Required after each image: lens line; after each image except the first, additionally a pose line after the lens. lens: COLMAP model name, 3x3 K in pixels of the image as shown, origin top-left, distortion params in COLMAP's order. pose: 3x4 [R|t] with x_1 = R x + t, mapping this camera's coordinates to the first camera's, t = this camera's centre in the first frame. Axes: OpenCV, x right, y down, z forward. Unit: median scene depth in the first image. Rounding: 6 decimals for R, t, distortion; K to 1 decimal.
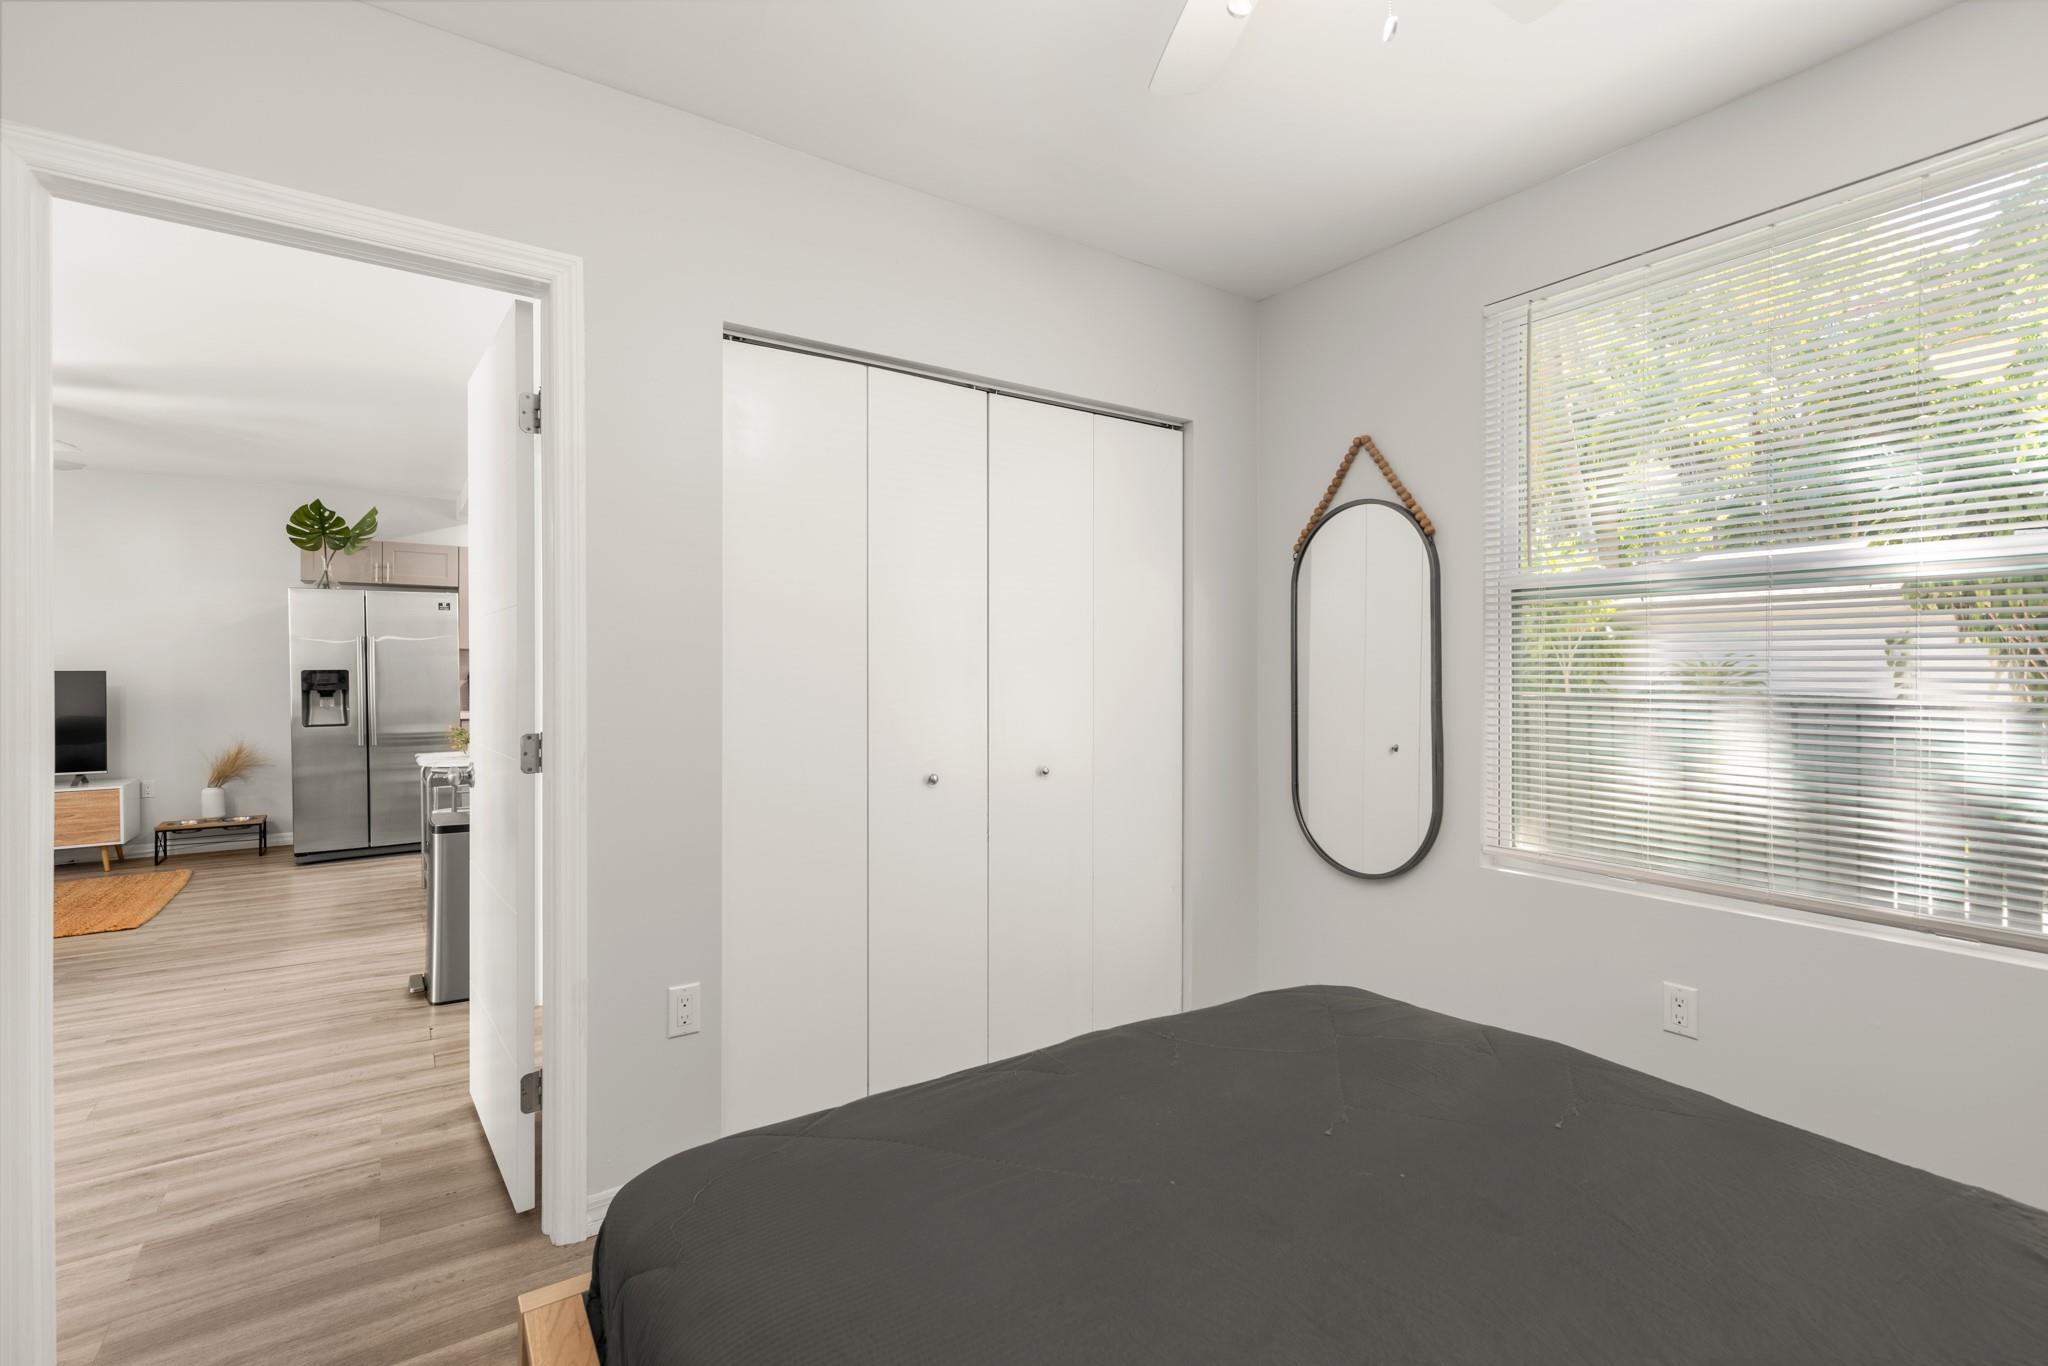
lens RADIAL K [[946.6, 0, 1024.0], [0, 946.6, 683.0], [0, 0, 1]] dist [0.002207, 0.000556]
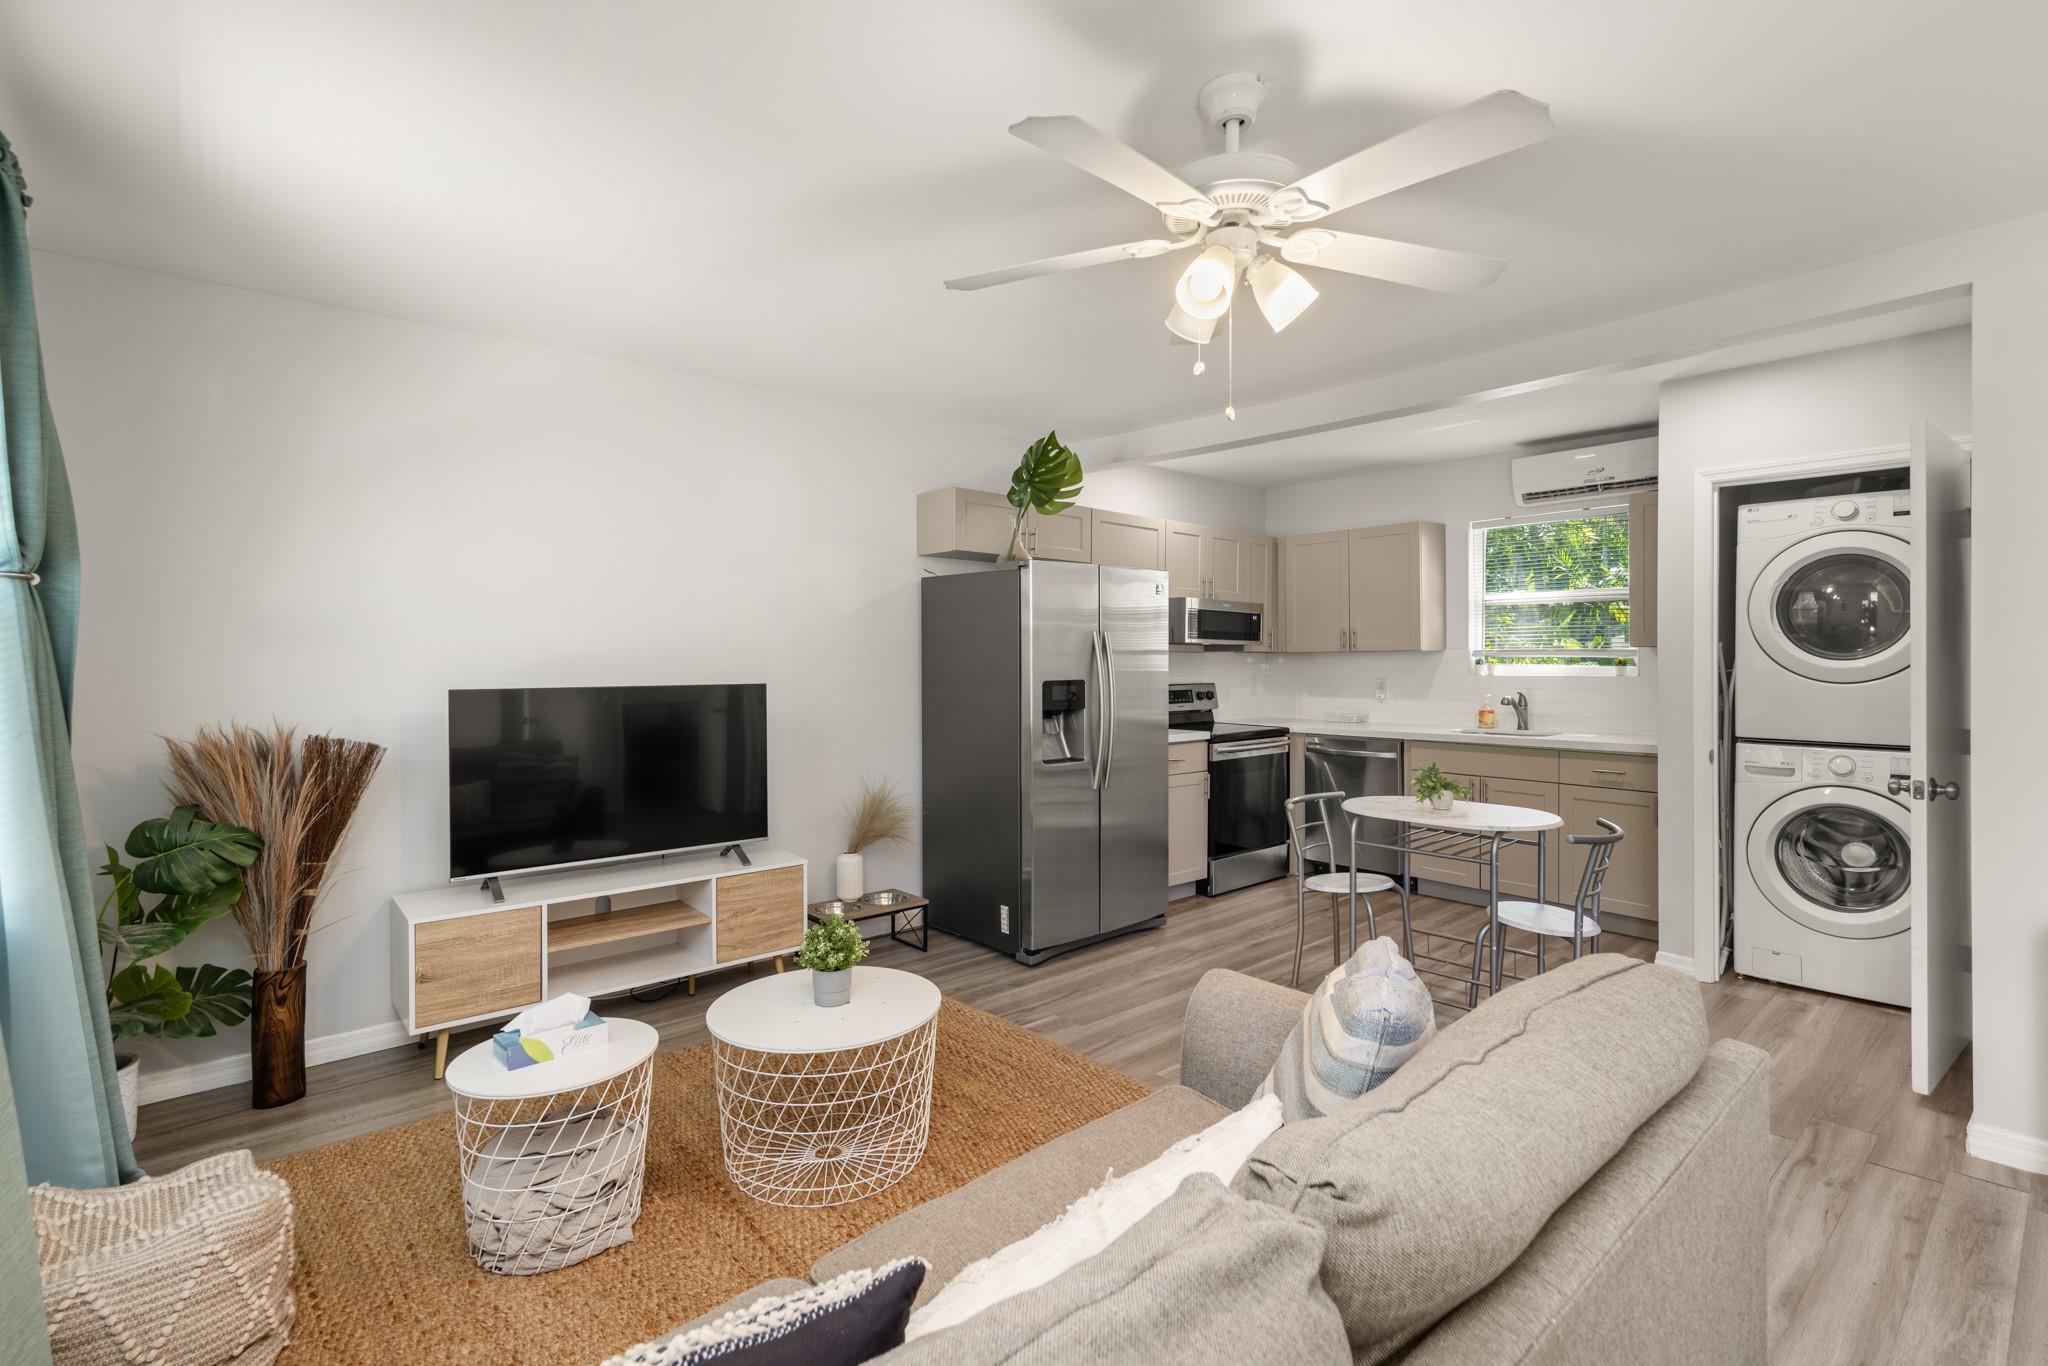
lens RADIAL K [[946.6, 0, 1024.0], [0, 946.6, 683.0], [0, 0, 1]] dist [0.002207, 0.000556]
pose [[0.991198, -0.001844, 0.132372, -0.859337], [0.001919, 0.999998, -0.000444, -0.011552], [-0.132371, 0.000694, 0.991200, 0.327971]]
